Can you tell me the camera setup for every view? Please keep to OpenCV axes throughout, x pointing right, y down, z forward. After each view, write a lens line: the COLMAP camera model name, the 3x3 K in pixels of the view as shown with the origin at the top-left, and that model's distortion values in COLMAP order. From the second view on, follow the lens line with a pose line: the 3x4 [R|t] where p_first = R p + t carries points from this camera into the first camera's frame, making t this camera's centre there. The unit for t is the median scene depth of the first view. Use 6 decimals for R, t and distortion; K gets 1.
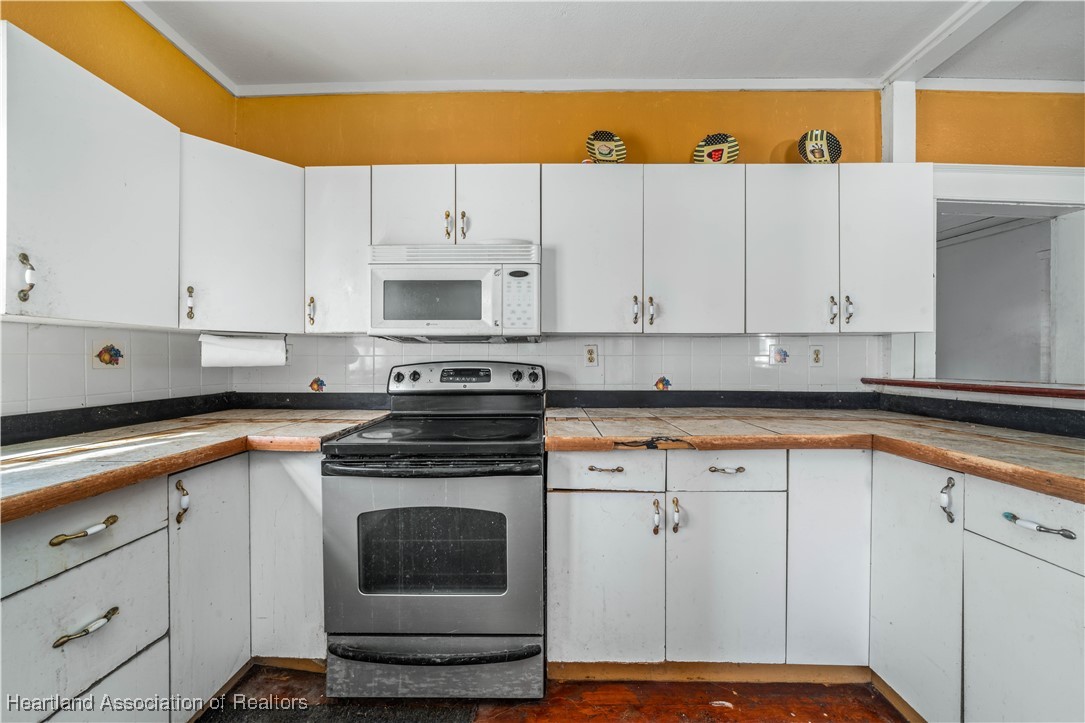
lens RADIAL K [[374.4, 0, 547.8], [0, 374.4, 361.4], [0, 0, 1]] dist [-0.006713, 0.000179]
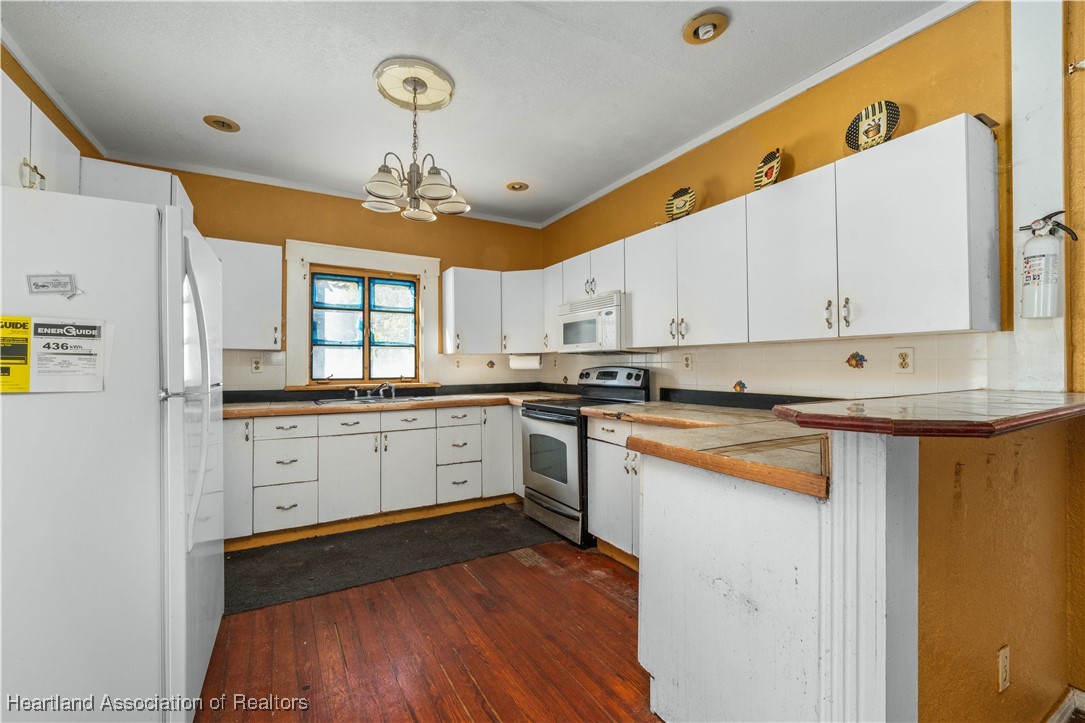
lens RADIAL K [[465.8, 0, 542.3], [0, 465.8, 367.1], [0, 0, 1]] dist [0.003046, 0.000132]
pose [[0.511886, 0.002400, -0.859050, 1.490056], [0.005539, 0.999966, 0.006094, -0.012653], [0.859036, -0.007877, 0.511855, -0.285292]]
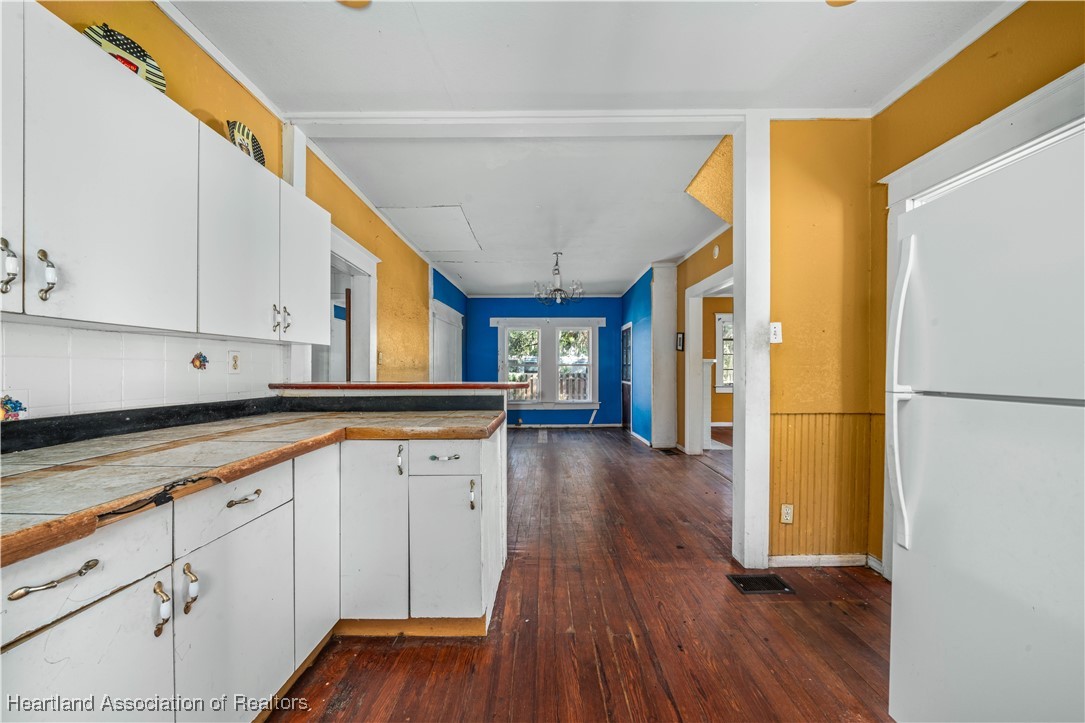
lens RADIAL K [[374.4, 0, 544.3], [0, 374.4, 373.9], [0, 0, 1]] dist [-0.006713, 0.000179]
pose [[-0.006007, -0.013341, 0.999893, -0.283066], [-0.002460, 0.999908, 0.013326, 0.000561], [-0.999979, -0.002380, -0.006040, 0.275617]]
